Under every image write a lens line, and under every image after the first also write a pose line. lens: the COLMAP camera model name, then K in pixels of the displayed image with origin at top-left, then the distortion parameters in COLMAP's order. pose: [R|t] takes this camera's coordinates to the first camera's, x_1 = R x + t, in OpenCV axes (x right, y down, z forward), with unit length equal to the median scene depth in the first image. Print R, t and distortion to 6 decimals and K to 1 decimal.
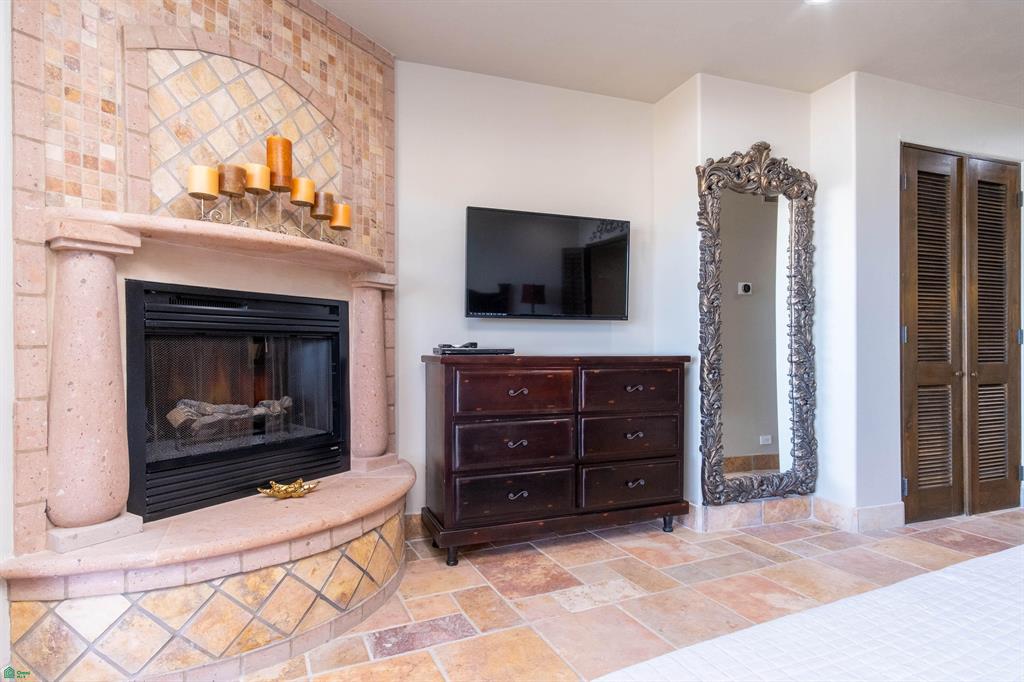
lens RADIAL K [[553.9, 0, 494.1], [0, 553.9, 341.5], [0, 0, 1]] dist [0.008277, 0.000733]
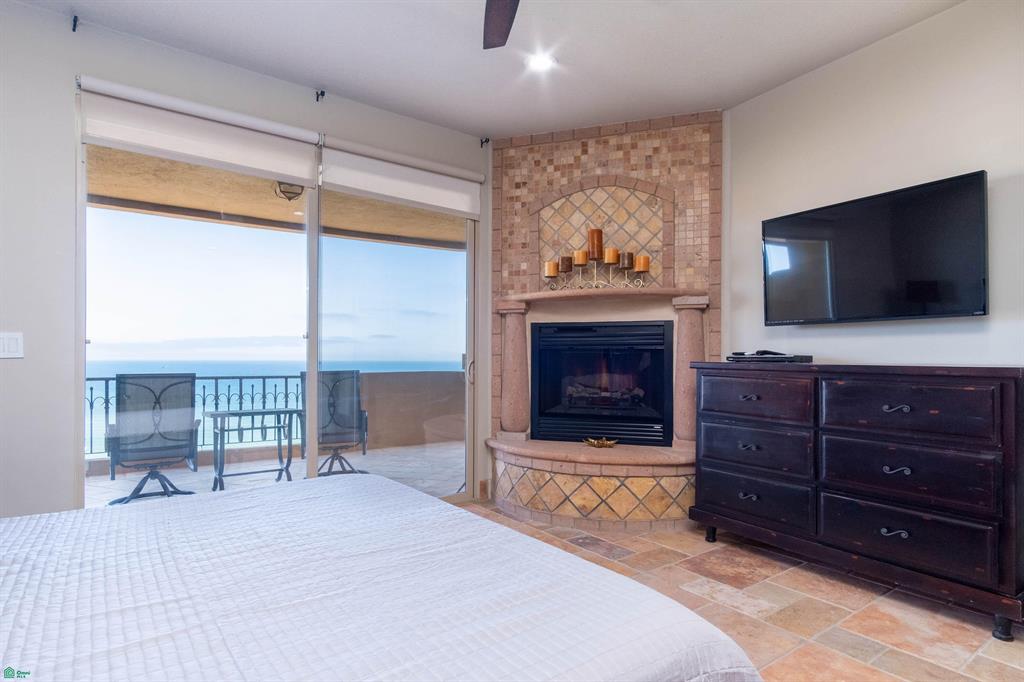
lens RADIAL K [[553.9, 0, 514.2], [0, 553.9, 340.5], [0, 0, 1]] dist [0.008277, 0.000733]
pose [[0.195676, -0.024528, -0.980362, 1.153358], [0.011586, 0.999675, -0.022699, 0.002319], [0.980600, -0.006917, 0.195896, 0.425746]]
